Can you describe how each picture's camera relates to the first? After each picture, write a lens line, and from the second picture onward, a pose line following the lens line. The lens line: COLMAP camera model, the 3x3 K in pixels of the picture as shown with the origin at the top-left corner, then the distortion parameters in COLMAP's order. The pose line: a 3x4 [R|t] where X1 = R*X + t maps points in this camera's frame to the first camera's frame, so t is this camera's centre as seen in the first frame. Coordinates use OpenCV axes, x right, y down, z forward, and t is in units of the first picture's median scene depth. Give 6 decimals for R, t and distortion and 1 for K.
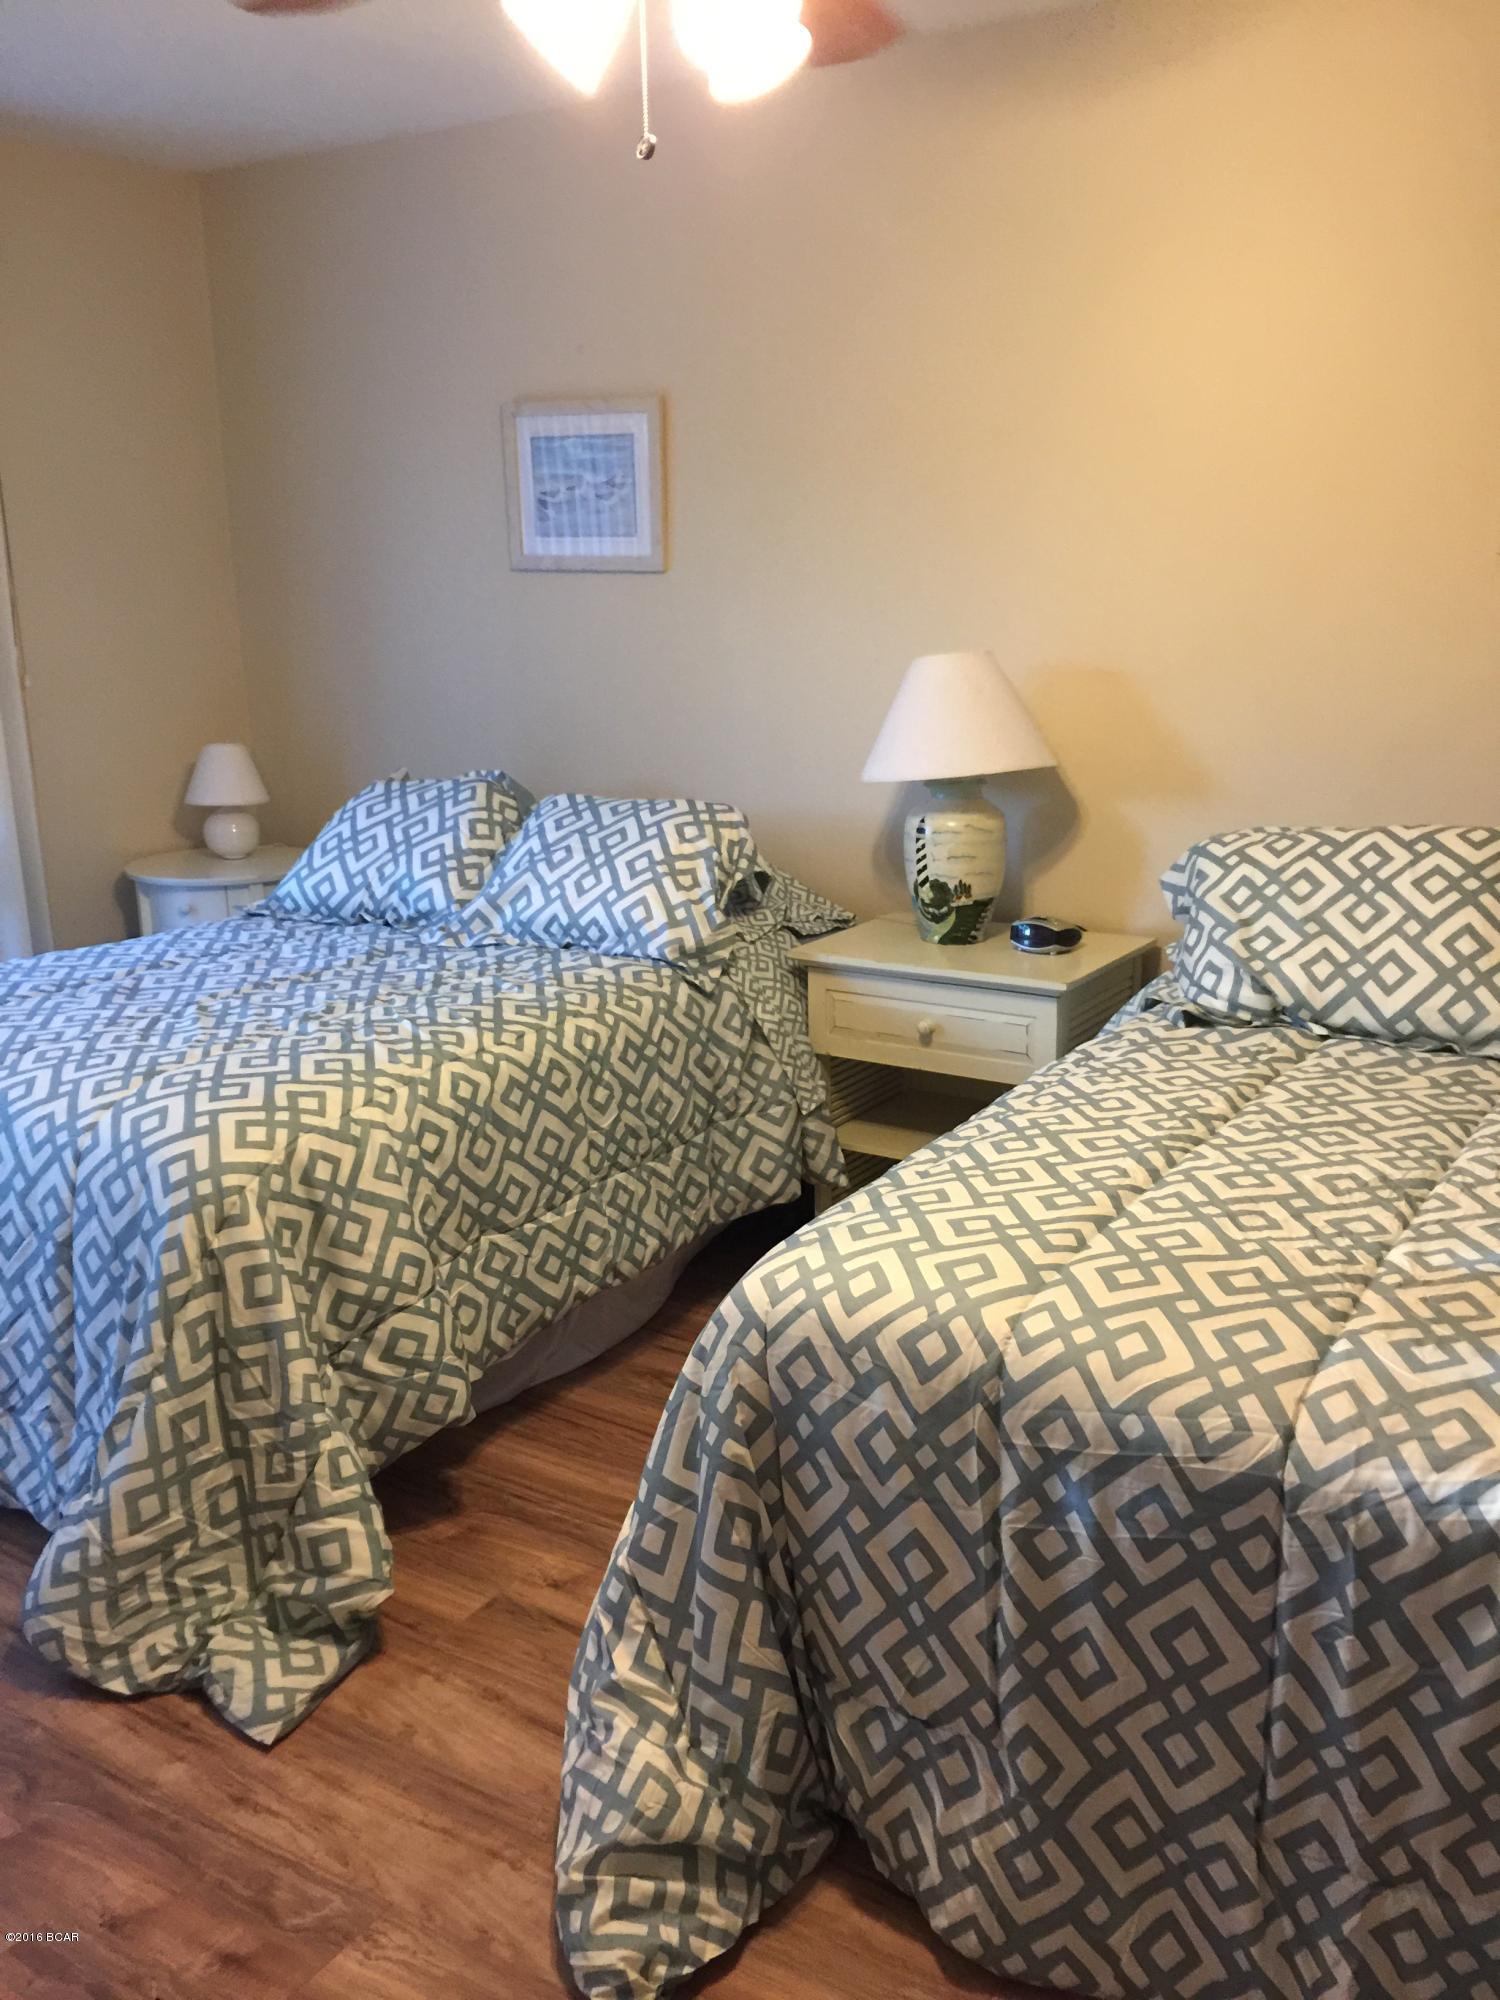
lens RADIAL K [[1701.5, 0, 756.1], [0, 1701.5, 998.3], [0, 0, 1]] dist [0.070861, -0.108469]
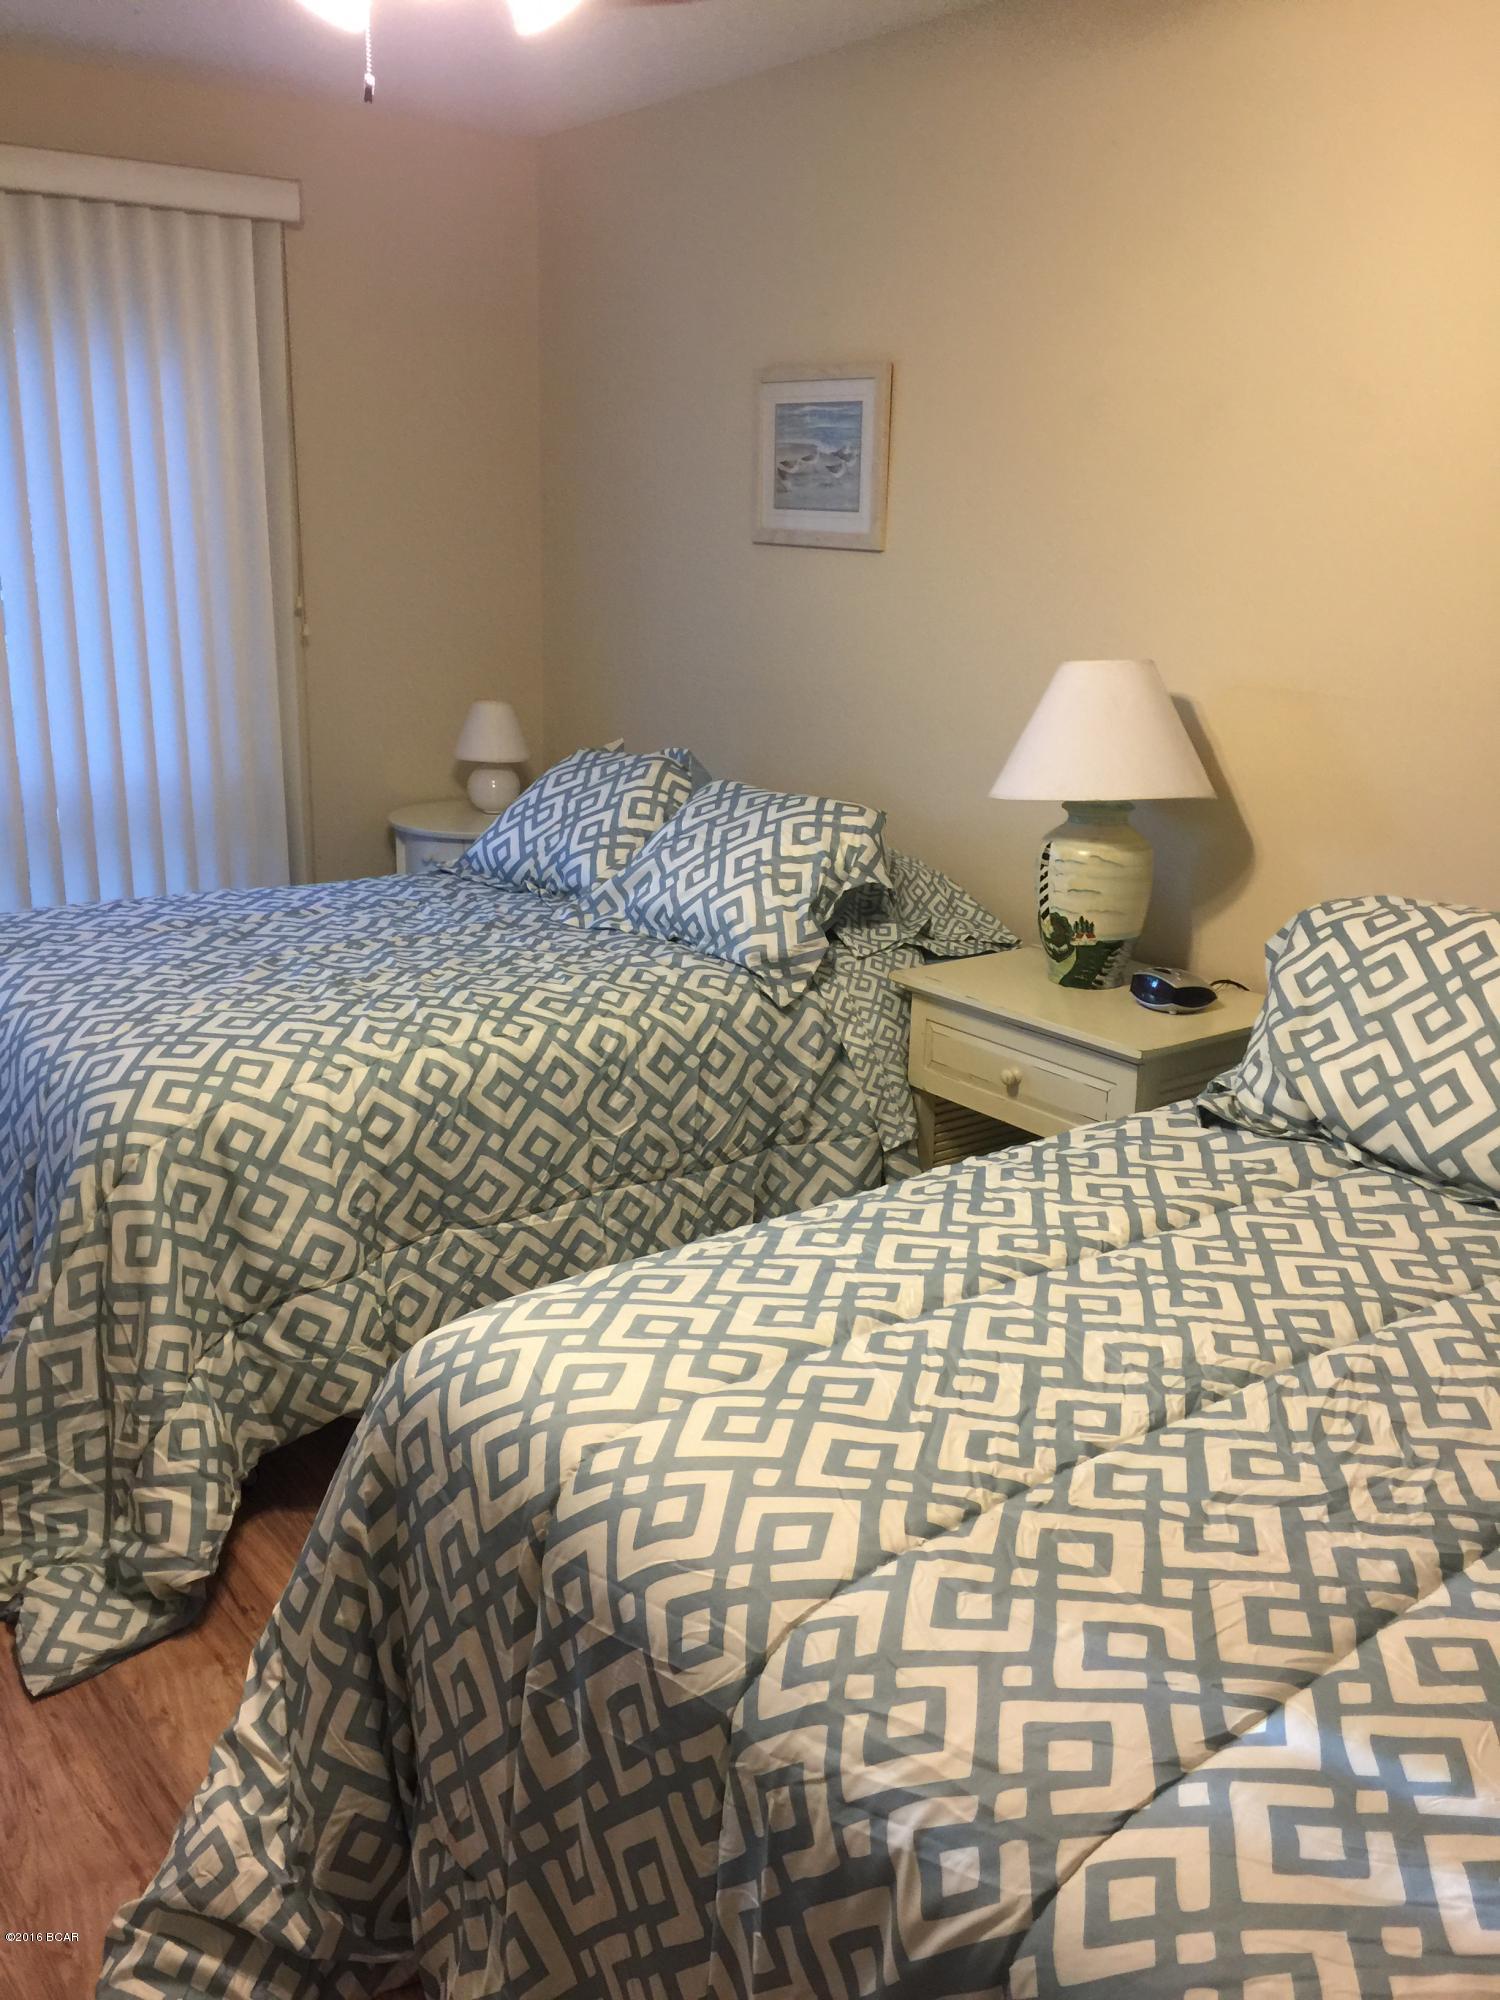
lens RADIAL K [[1701.5, 0, 758.4], [0, 1701.5, 993.8], [0, 0, 1]] dist [0.070861, -0.108469]
pose [[0.941344, 0.125727, -0.313151, 0.313936], [-0.120107, 0.992062, 0.037256, -0.054620], [0.315349, 0.002541, 0.948972, 0.137203]]
